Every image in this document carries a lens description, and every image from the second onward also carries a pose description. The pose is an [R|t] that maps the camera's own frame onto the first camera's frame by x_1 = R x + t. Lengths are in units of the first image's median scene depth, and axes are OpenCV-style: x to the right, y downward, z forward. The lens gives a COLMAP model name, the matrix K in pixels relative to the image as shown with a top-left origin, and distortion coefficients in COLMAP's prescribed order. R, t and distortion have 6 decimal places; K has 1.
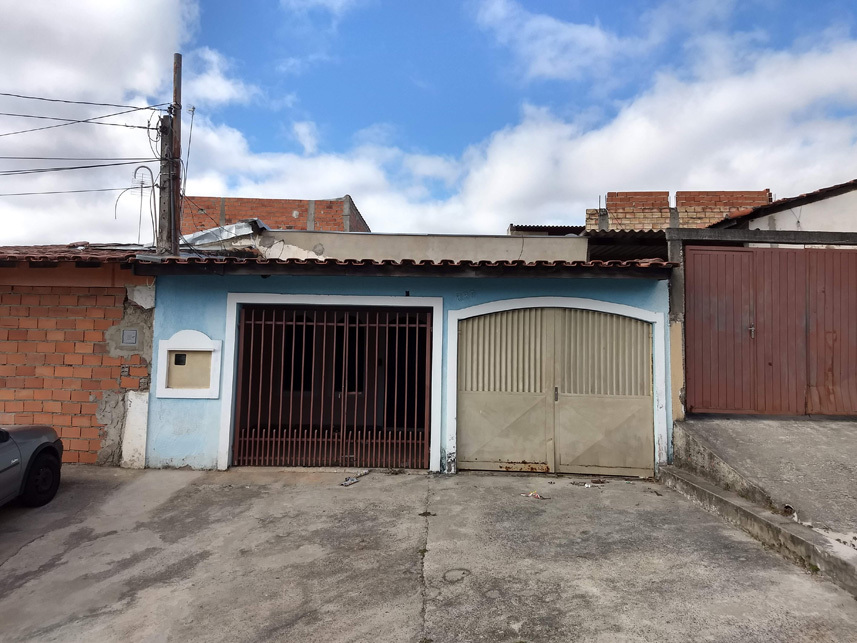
lens RADIAL K [[686.6, 0, 427.9], [0, 686.6, 324.1], [0, 0, 1]] dist [0.014176, -0.017526]
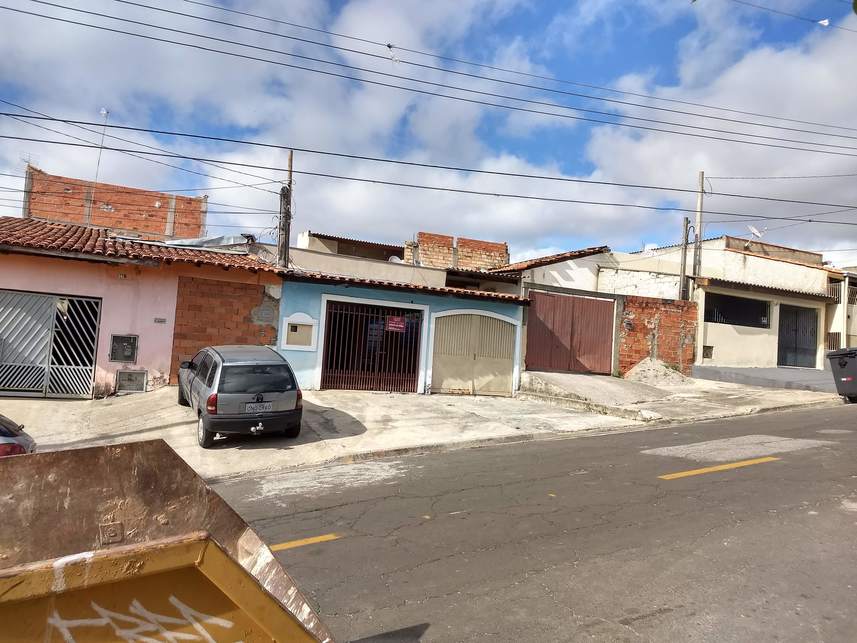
lens RADIAL K [[686.6, 0, 429.1], [0, 686.6, 319.9], [0, 0, 1]] dist [0.014176, -0.017526]
pose [[0.867364, 0.067213, 0.493115, -0.933871], [-0.078575, 0.996905, 0.002329, -0.003100], [-0.491432, -0.040767, 0.869961, -0.712851]]
